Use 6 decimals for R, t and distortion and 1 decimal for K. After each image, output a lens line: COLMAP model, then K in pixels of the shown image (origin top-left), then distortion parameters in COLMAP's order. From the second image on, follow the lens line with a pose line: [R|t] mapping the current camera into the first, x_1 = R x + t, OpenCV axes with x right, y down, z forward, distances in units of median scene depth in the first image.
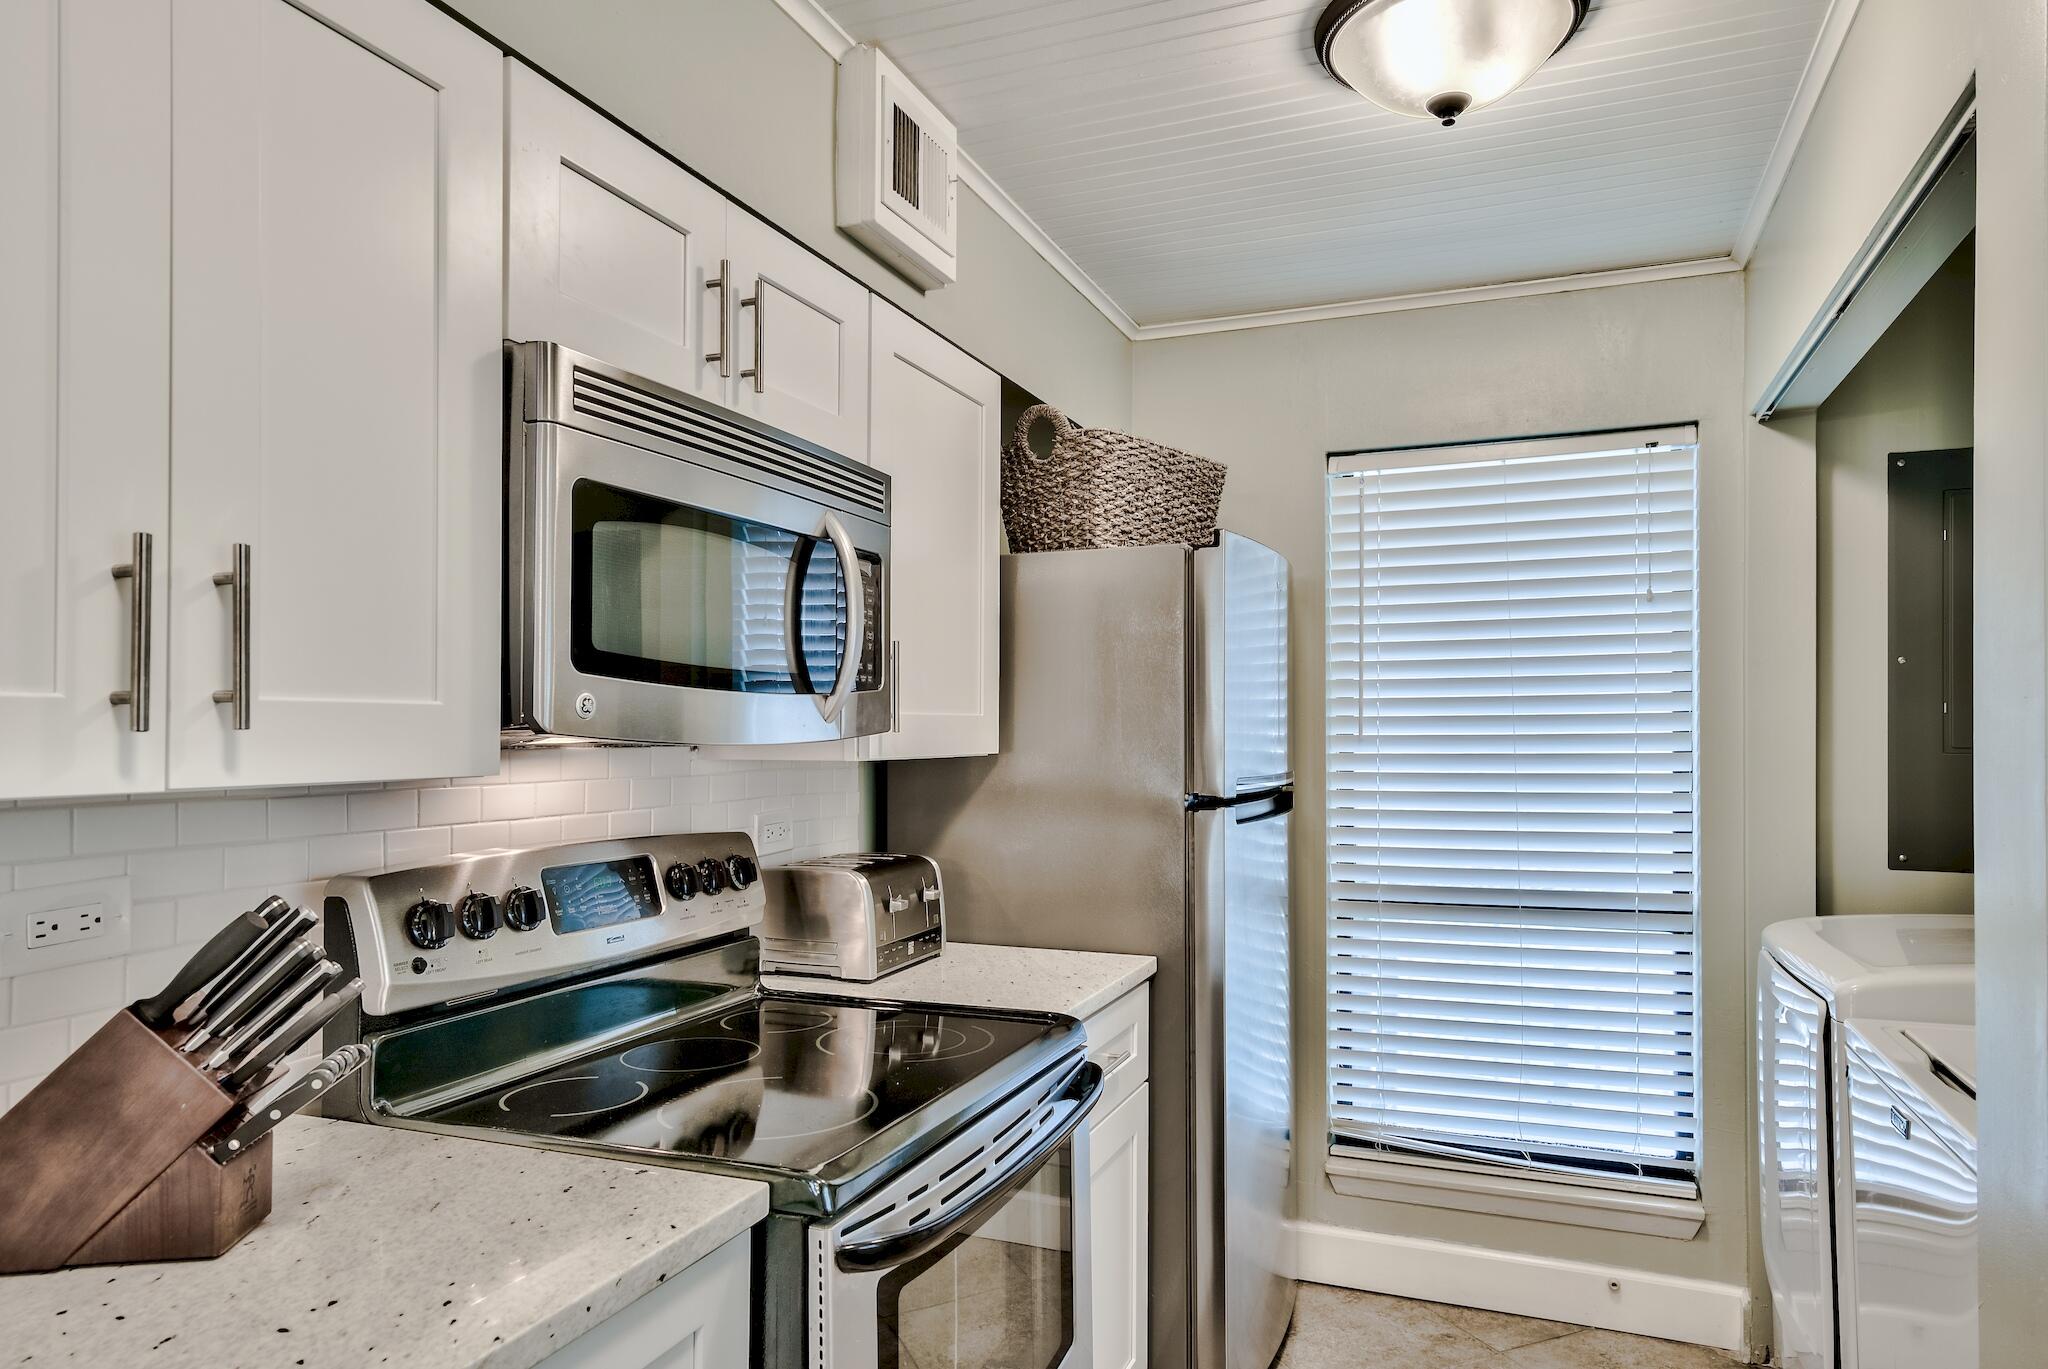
lens RADIAL K [[1303.6, 0, 1024.0], [0, 1303.6, 684.5], [0, 0, 1]] dist [0.006044, 0.001216]
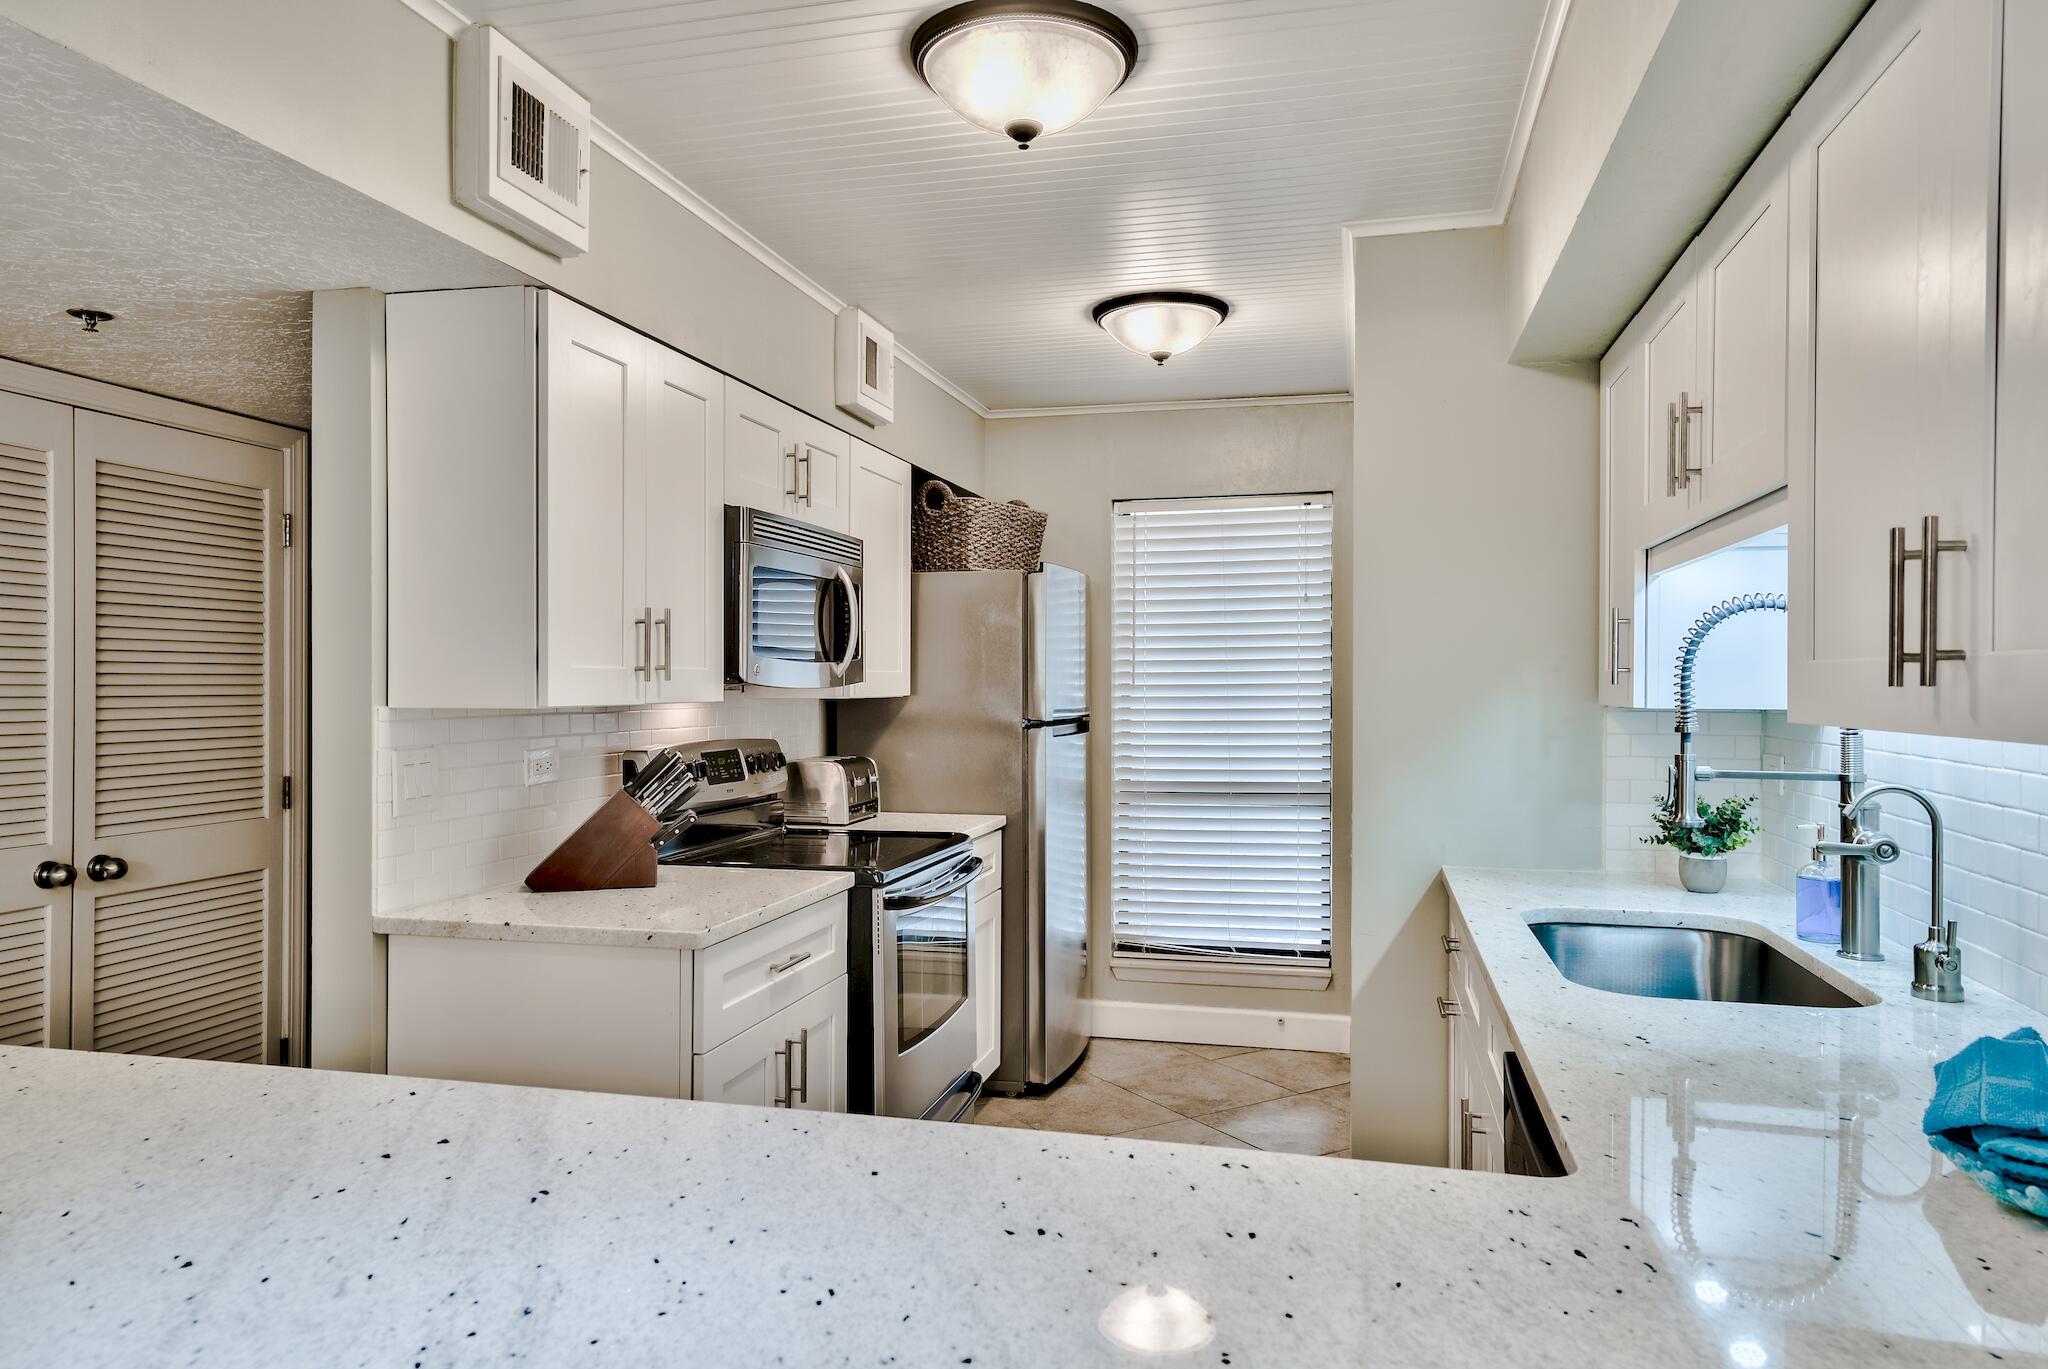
lens RADIAL K [[1343.6, 0, 1024.0], [0, 1343.6, 684.5], [0, 0, 1]] dist [0.032837, 0.001143]
pose [[0.990910, -0.003059, 0.134492, -0.104452], [-0.001906, 0.999322, 0.036772, -0.023472], [-0.134513, -0.036694, 0.990232, -0.691983]]
